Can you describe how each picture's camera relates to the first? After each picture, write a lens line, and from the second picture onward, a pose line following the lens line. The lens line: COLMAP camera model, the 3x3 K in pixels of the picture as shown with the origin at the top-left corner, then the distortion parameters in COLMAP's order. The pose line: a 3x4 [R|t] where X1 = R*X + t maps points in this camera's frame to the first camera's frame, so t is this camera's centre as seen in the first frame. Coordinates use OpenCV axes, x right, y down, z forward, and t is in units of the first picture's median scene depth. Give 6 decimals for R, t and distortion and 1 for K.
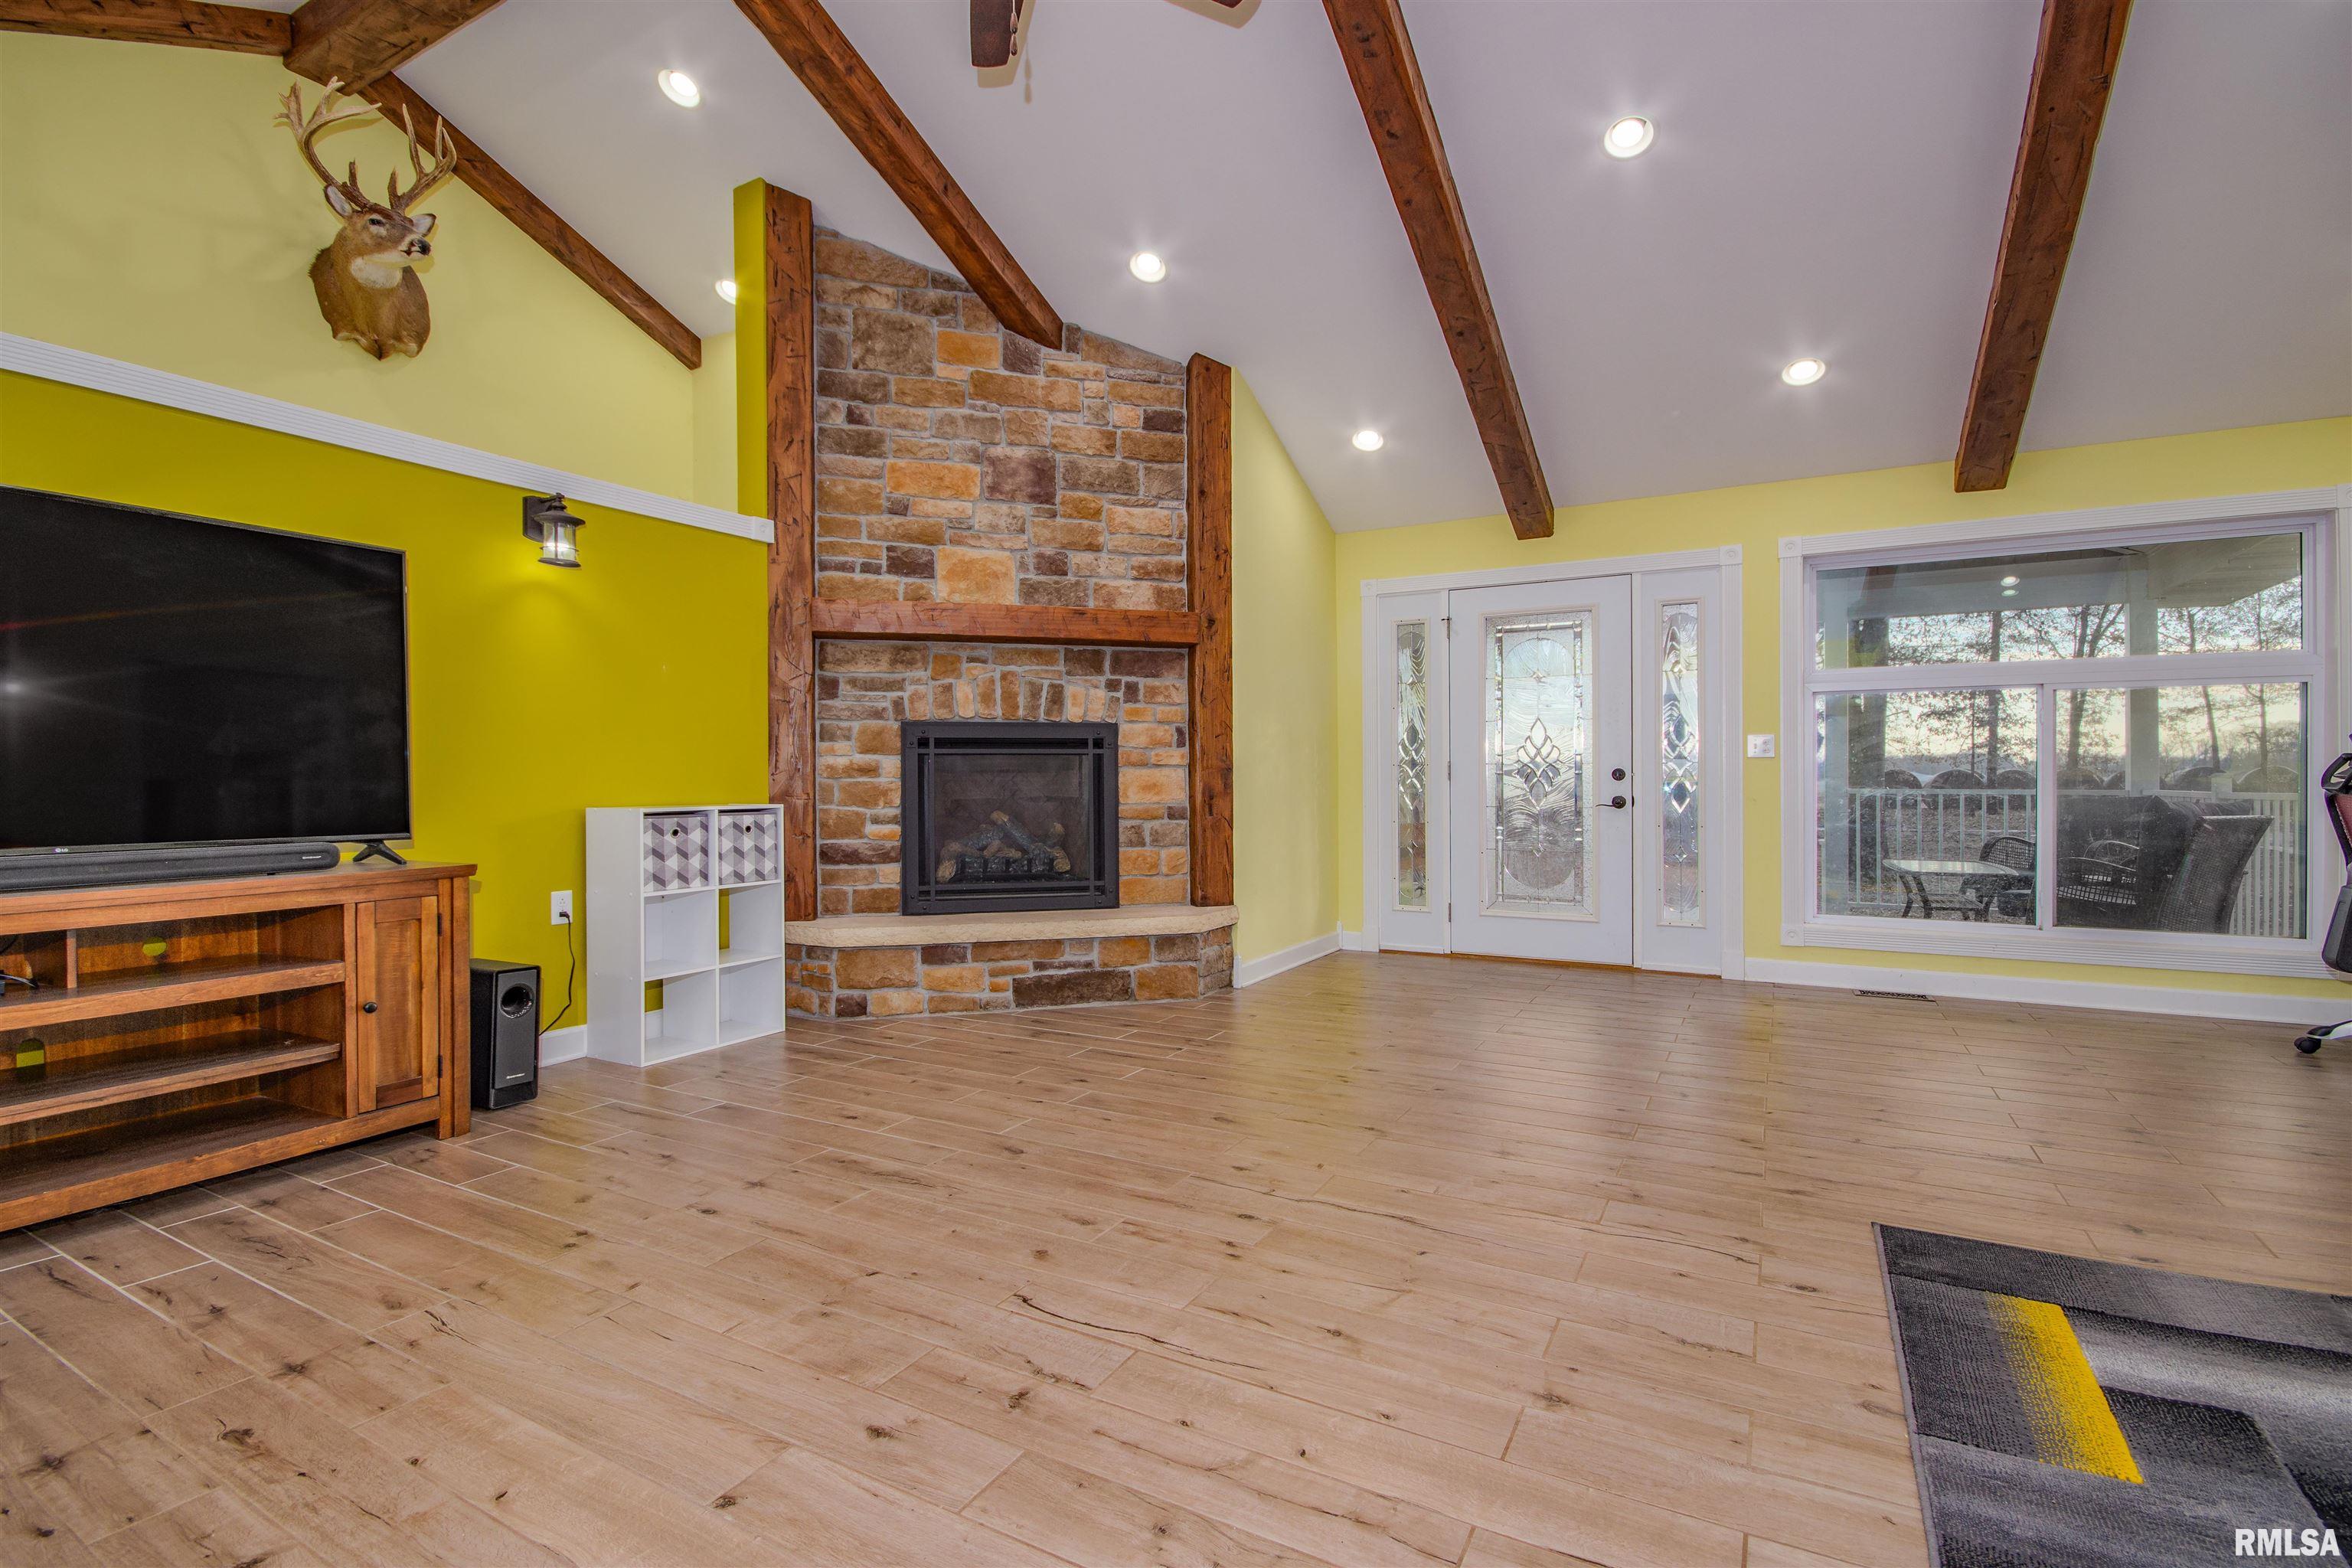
lens RADIAL K [[1050.2, 0, 1148.3], [0, 1050.2, 777.8], [0, 0, 1]] dist [0.001081, 0.000157]
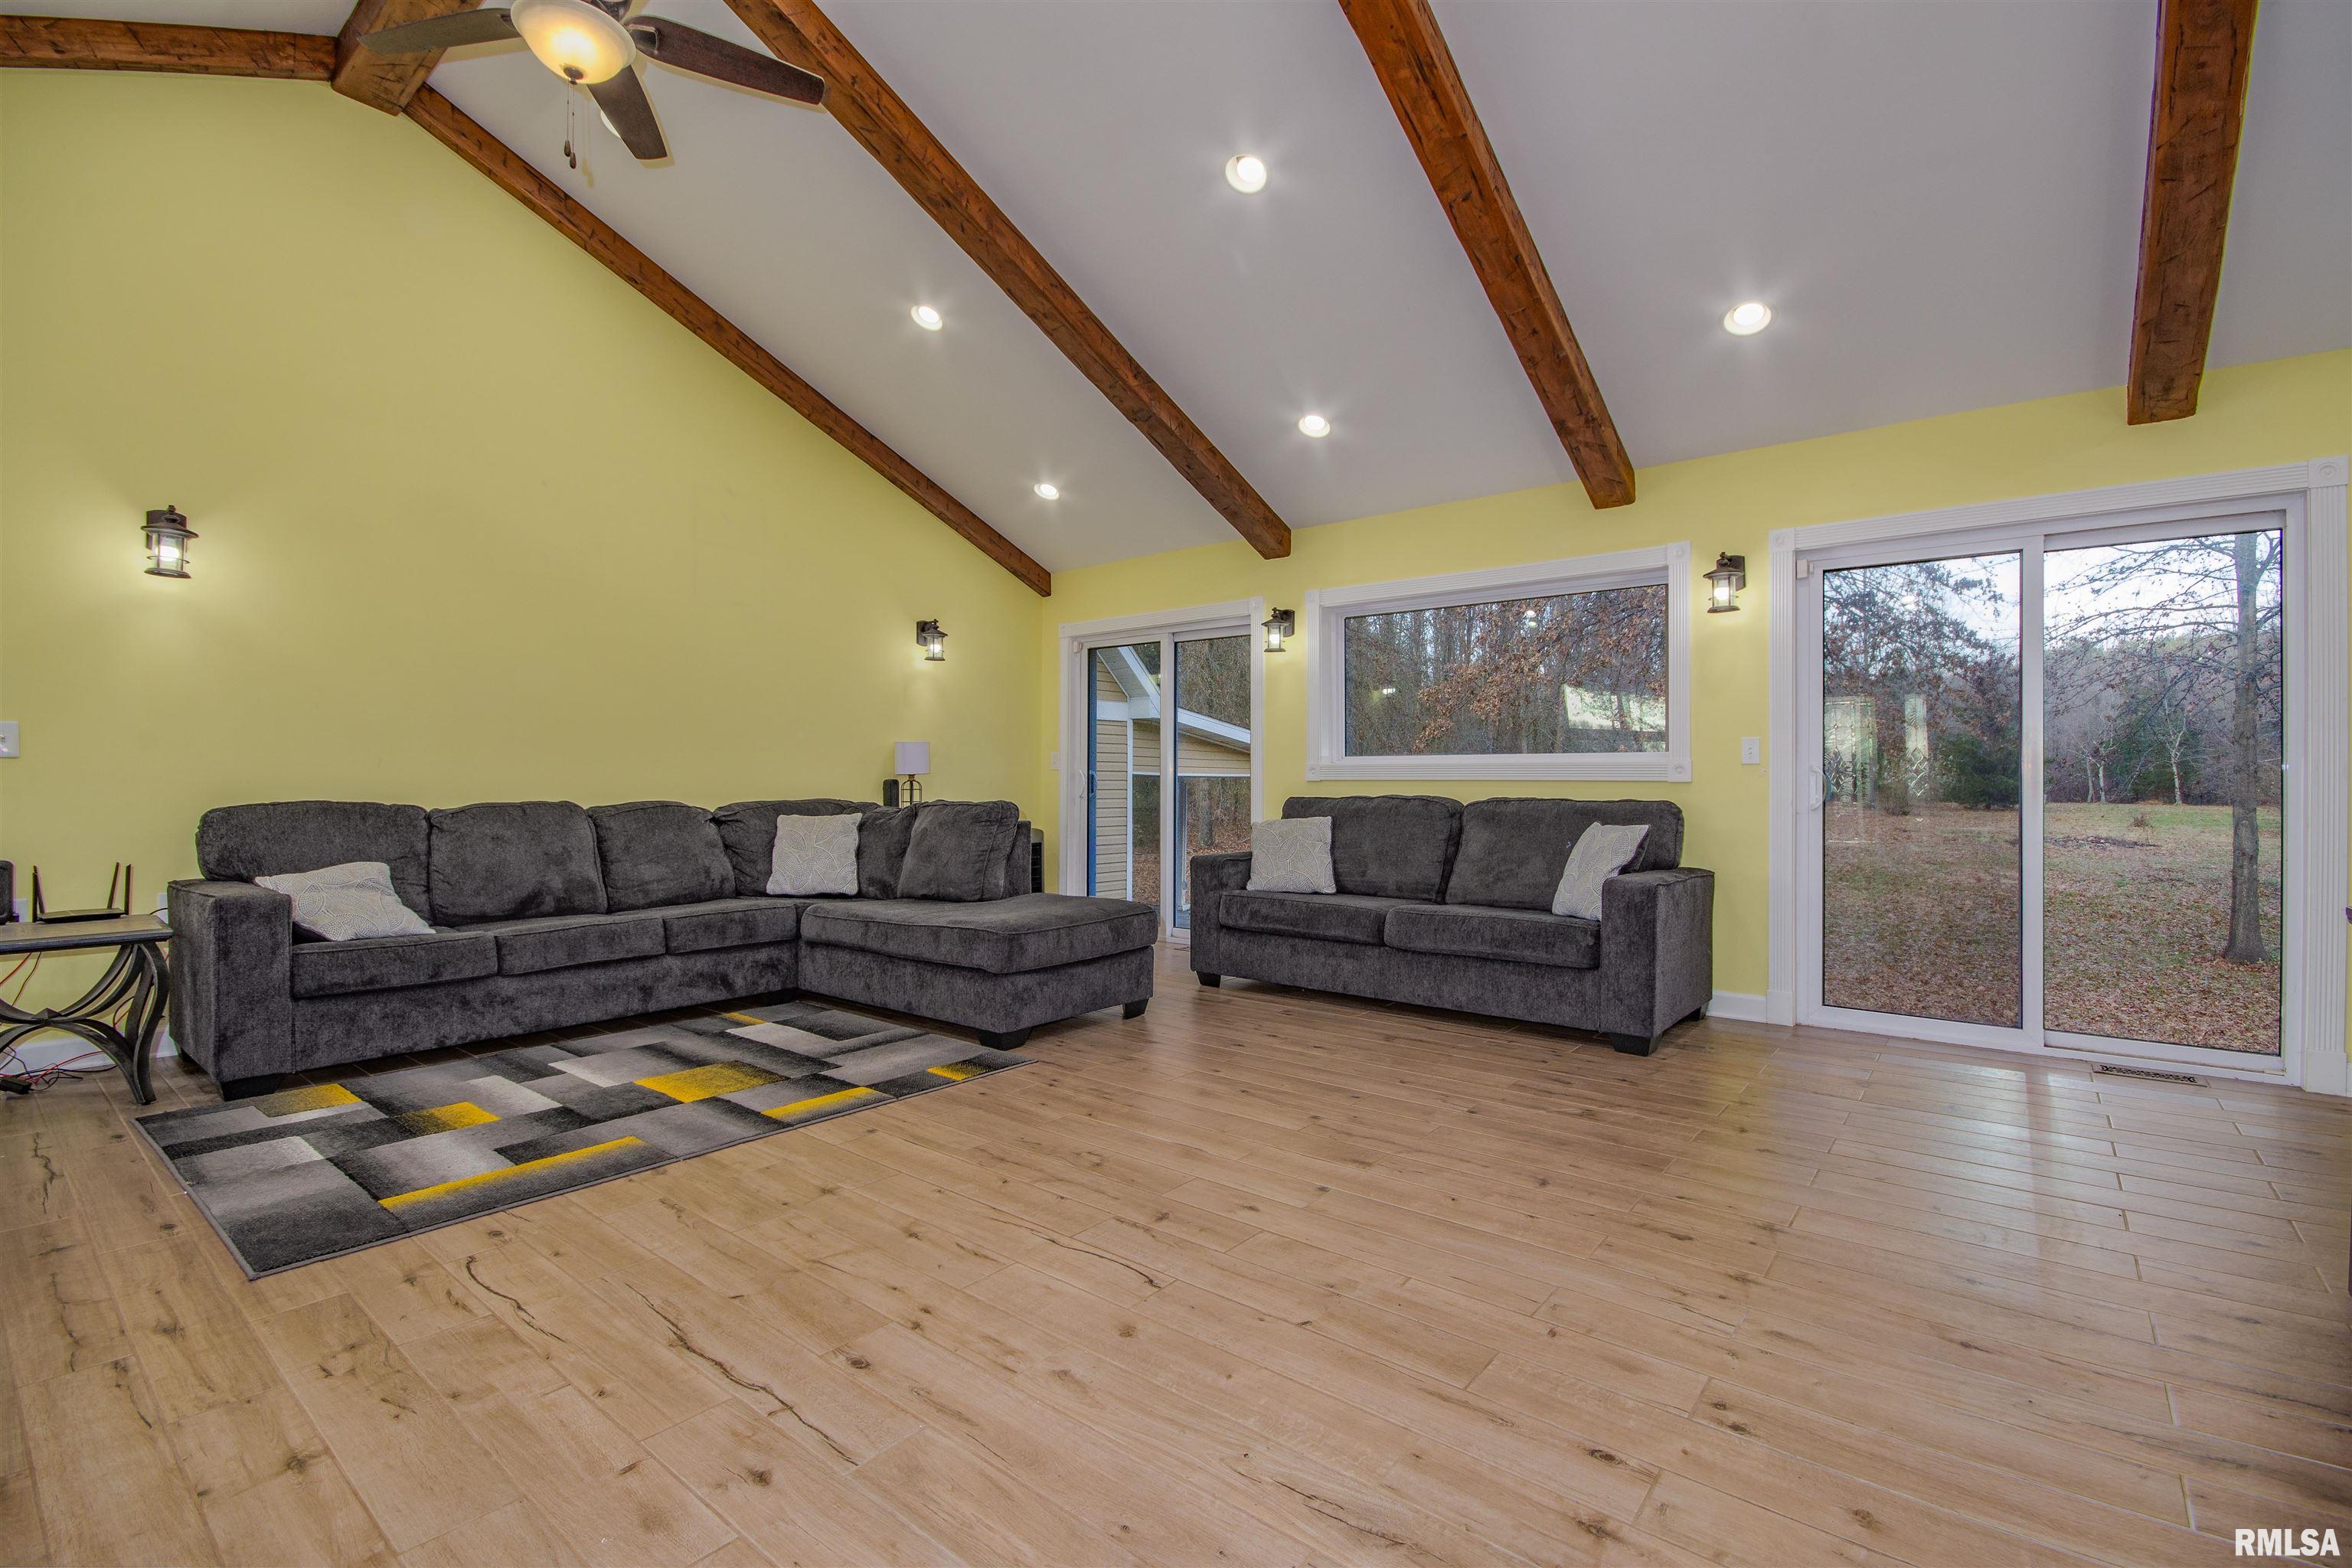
lens RADIAL K [[1028.3, 0, 1177.8], [0, 1028.3, 793.7], [0, 0, 1]] dist [-0.001879, -0.000122]
pose [[-0.989040, 0.000760, 0.147647, -0.246773], [0.002680, 0.999914, 0.012807, -0.015587], [-0.147625, 0.013062, -0.988957, 1.665975]]
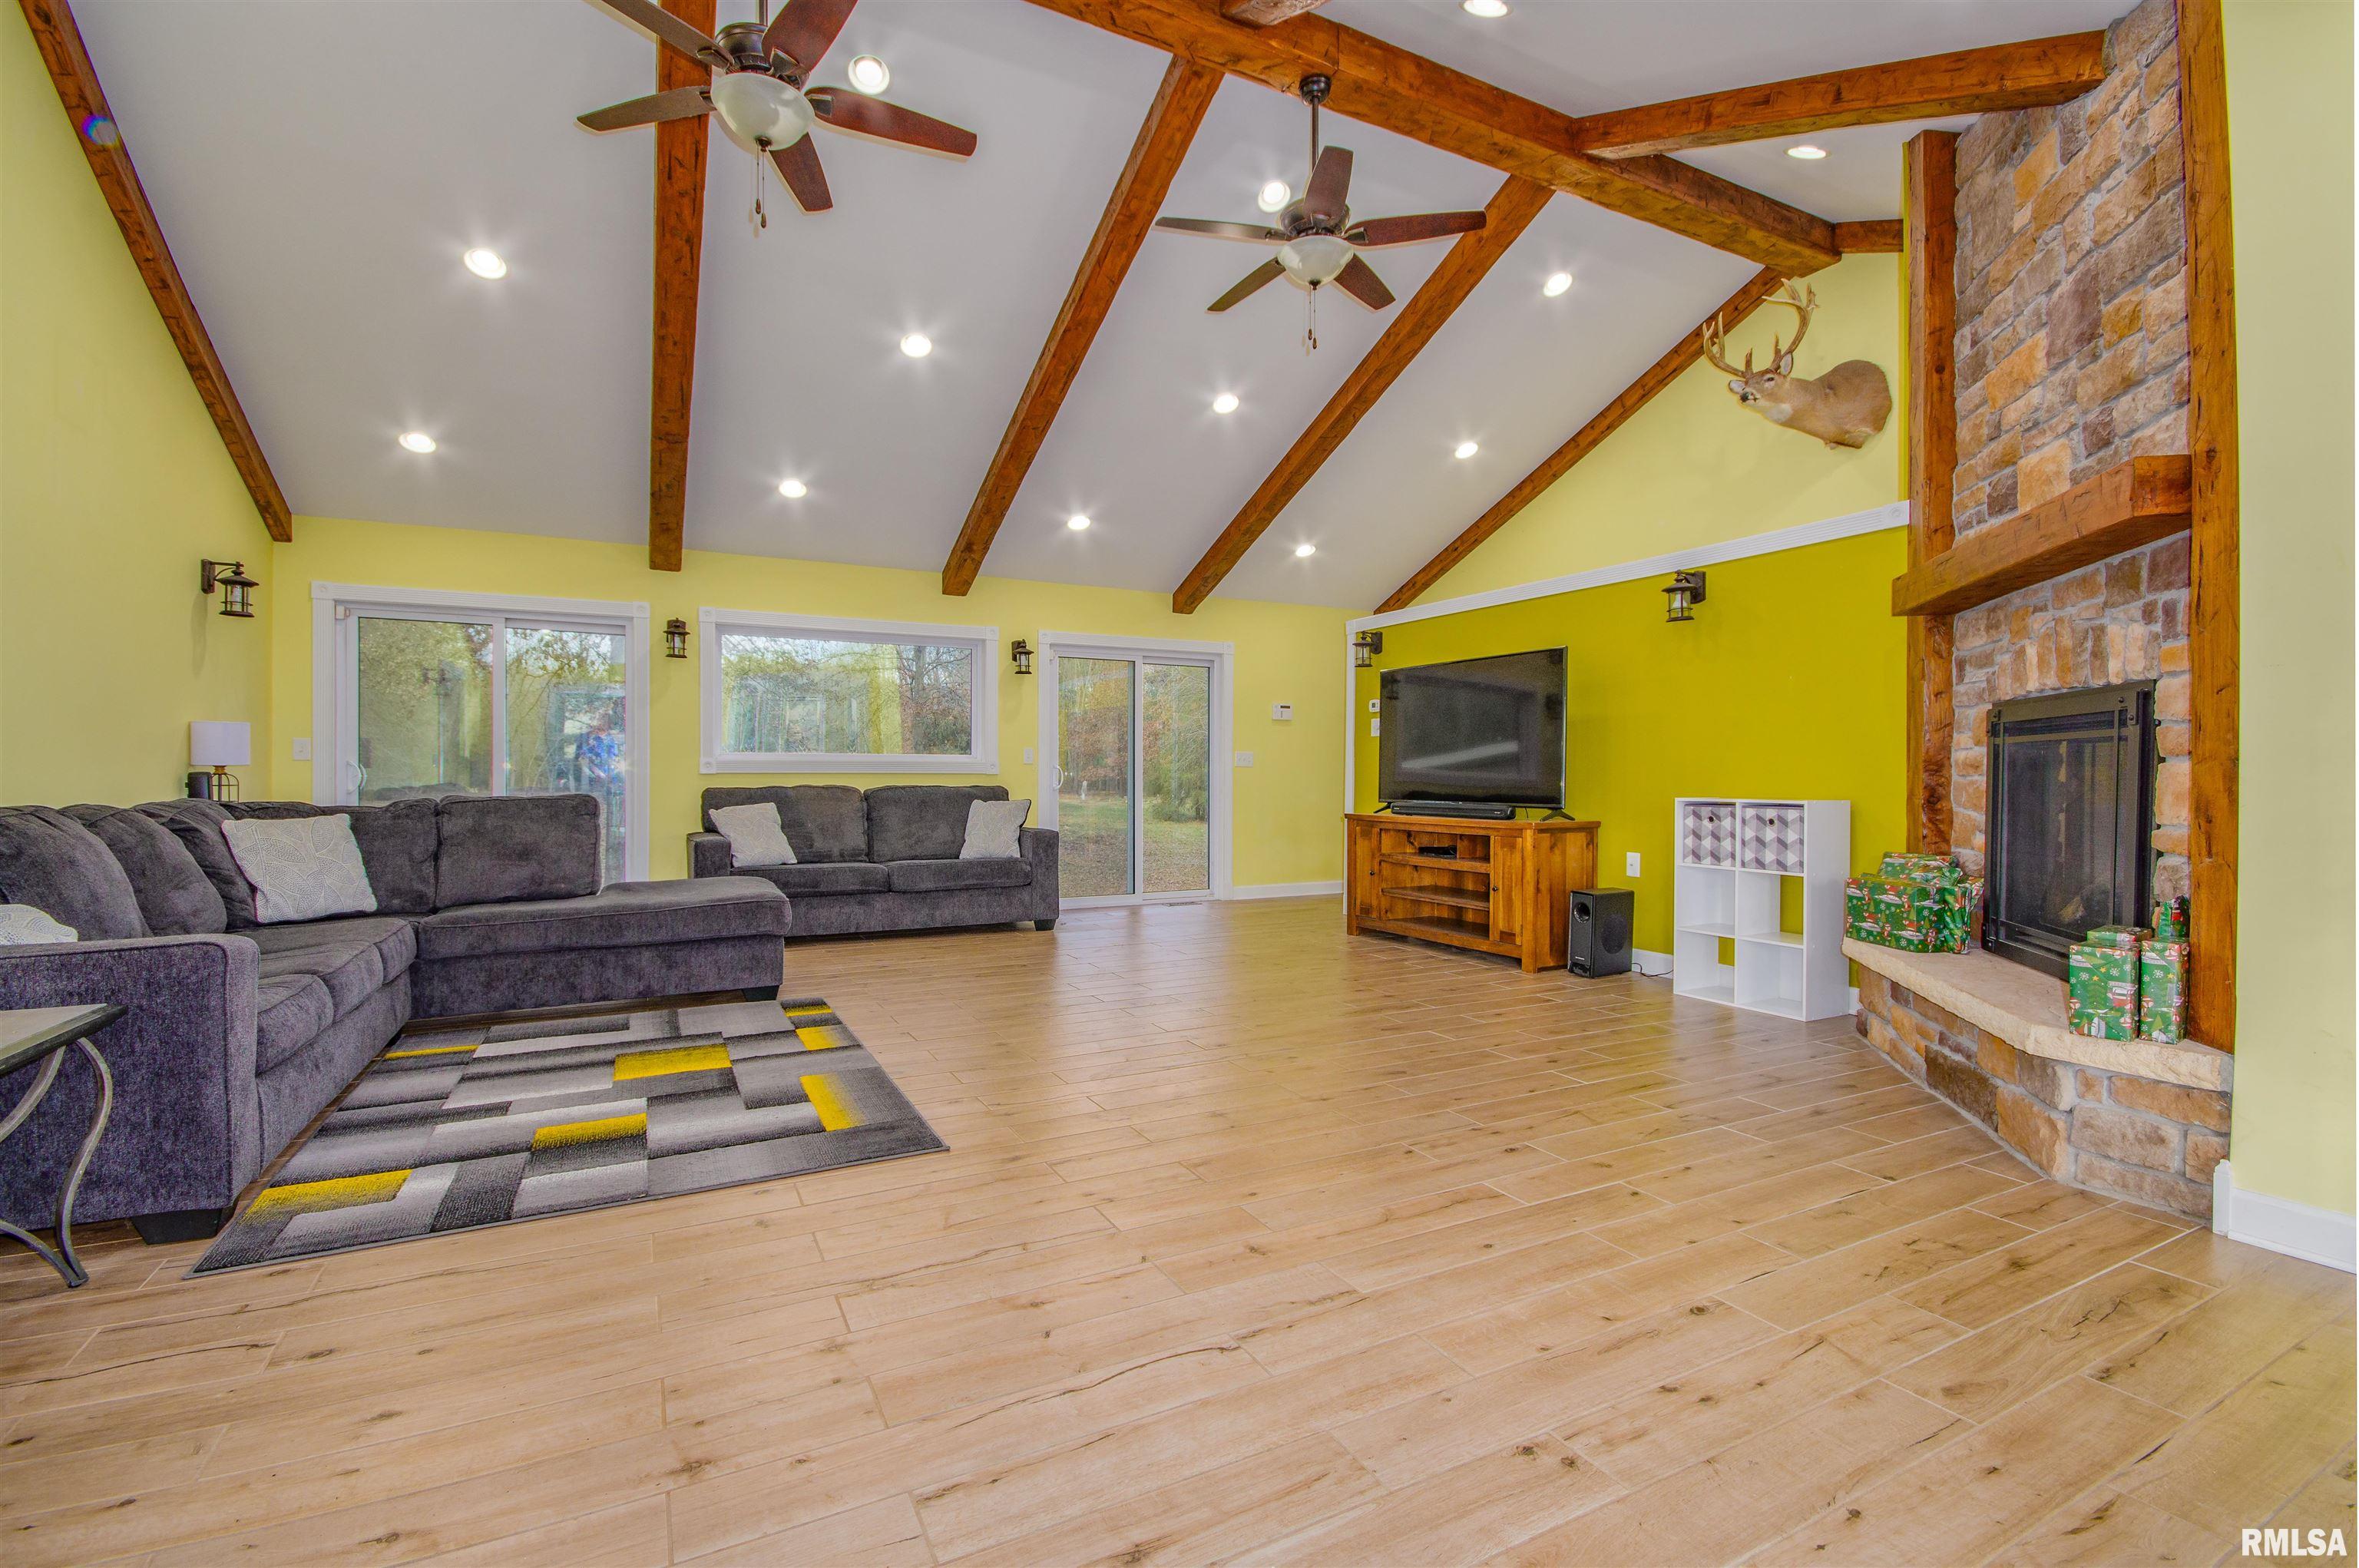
lens RADIAL K [[1053.3, 0, 1151.7], [0, 1053.3, 777.8], [0, 0, 1]] dist [0.001081, 0.000157]
pose [[-0.540153, 0.007936, -0.841530, 1.493366], [0.005302, 0.999968, 0.006027, -0.012137], [0.841550, -0.001207, -0.540177, 1.749526]]
